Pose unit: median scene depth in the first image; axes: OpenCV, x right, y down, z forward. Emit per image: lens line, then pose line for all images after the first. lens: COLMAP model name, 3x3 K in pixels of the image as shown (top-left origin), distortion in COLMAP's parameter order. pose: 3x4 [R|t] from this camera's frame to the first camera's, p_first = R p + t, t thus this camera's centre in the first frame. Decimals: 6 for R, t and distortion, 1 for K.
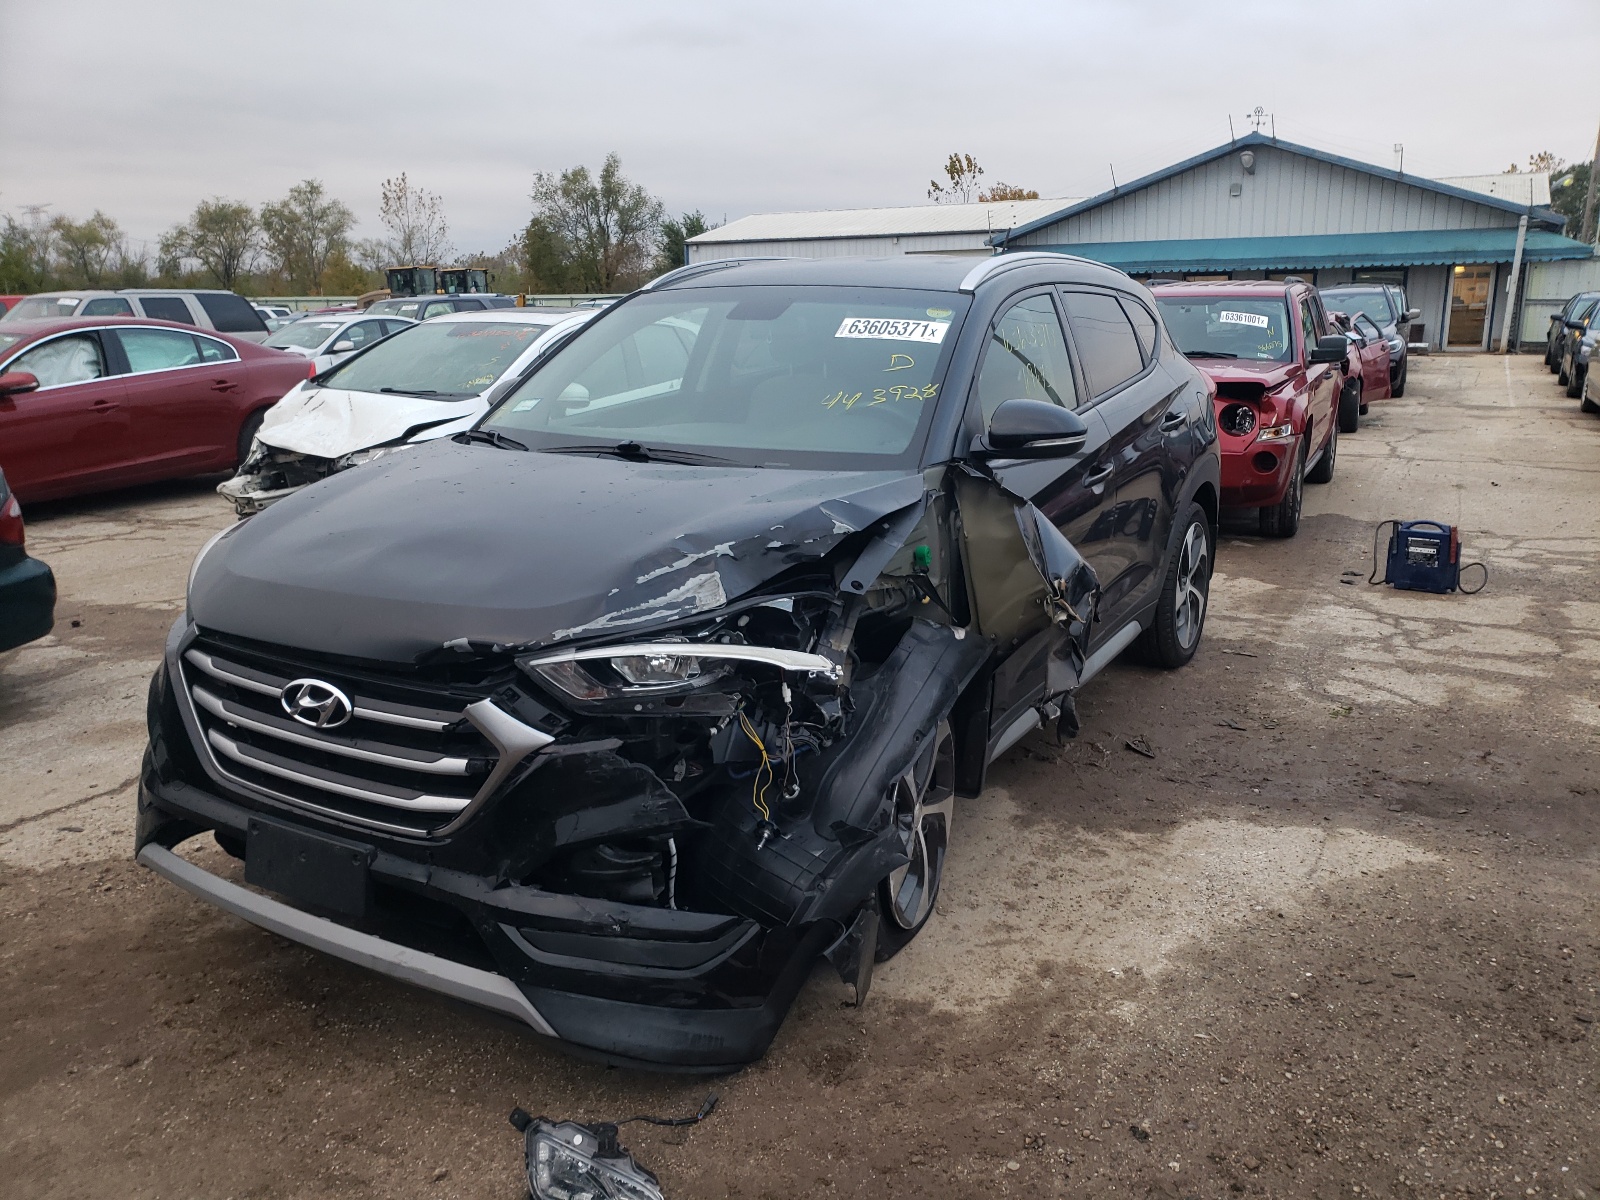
lens RADIAL K [[1192.6, 0, 816.8], [0, 1192.6, 602.7], [0, 0, 1]] dist [0.007560, 0.002630]
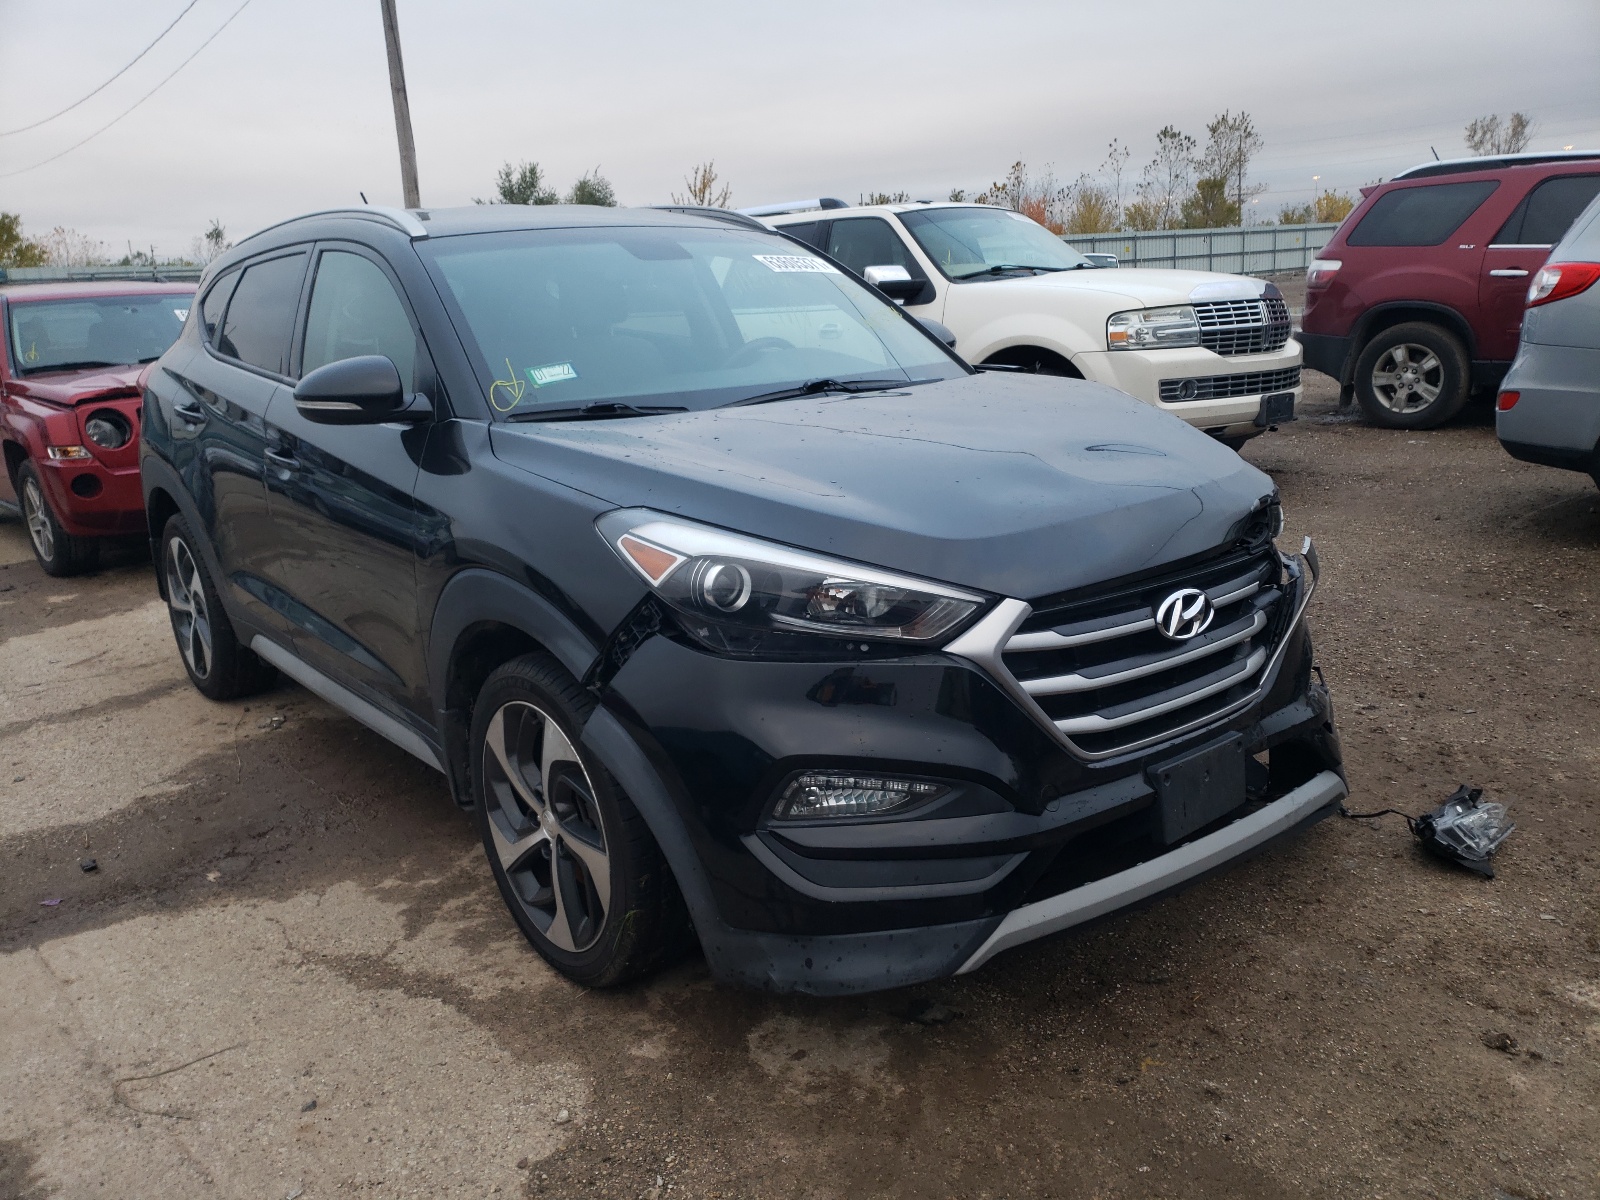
lens RADIAL K [[1192.6, 0, 816.8], [0, 1192.6, 602.7], [0, 0, 1]] dist [0.007560, 0.002630]
pose [[0.405408, -0.254882, 0.877883, -1.225416], [0.271422, 0.950597, 0.150650, -0.129959], [-0.872911, 0.177203, 0.454561, 0.741949]]
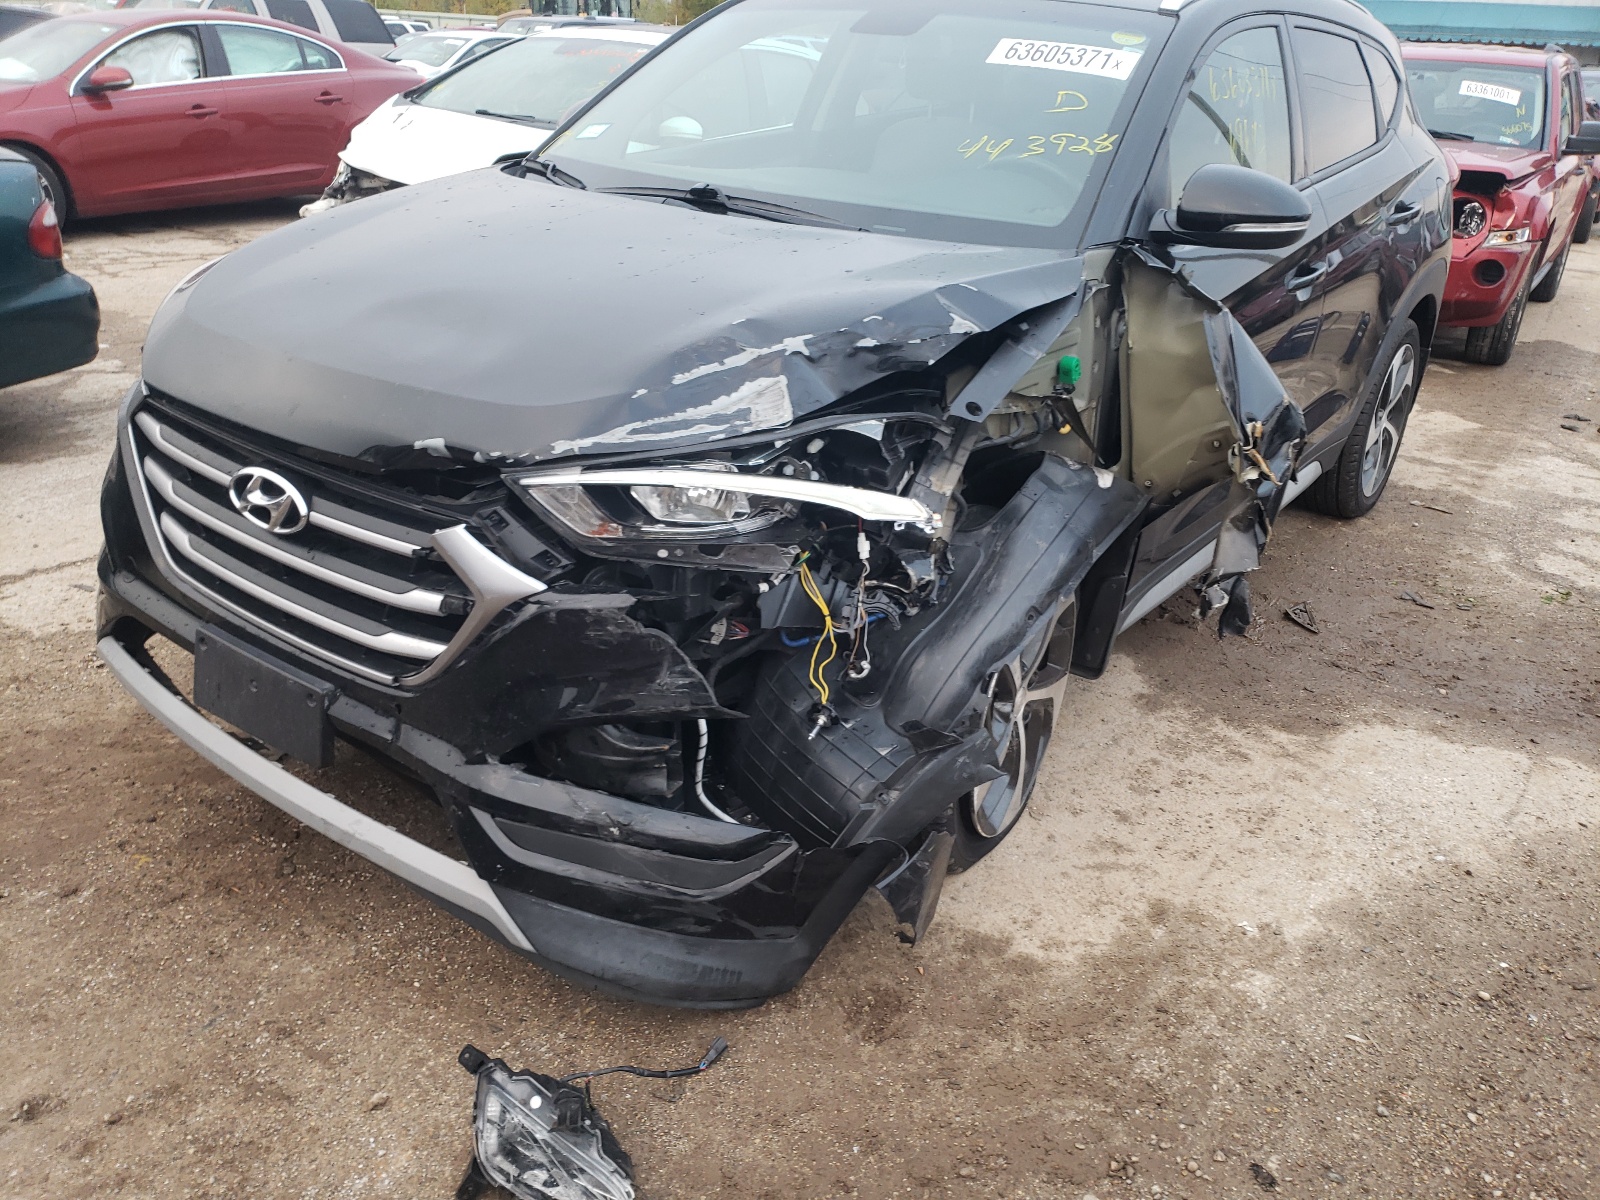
lens RADIAL K [[1192.6, 0, 816.8], [0, 1192.6, 602.7], [0, 0, 1]] dist [0.007560, 0.002630]
pose [[0.990812, 0.103872, -0.086615, 0.012704], [-0.085898, 0.977977, 0.190214, -0.027720], [0.104466, -0.181027, 0.977914, 0.232773]]
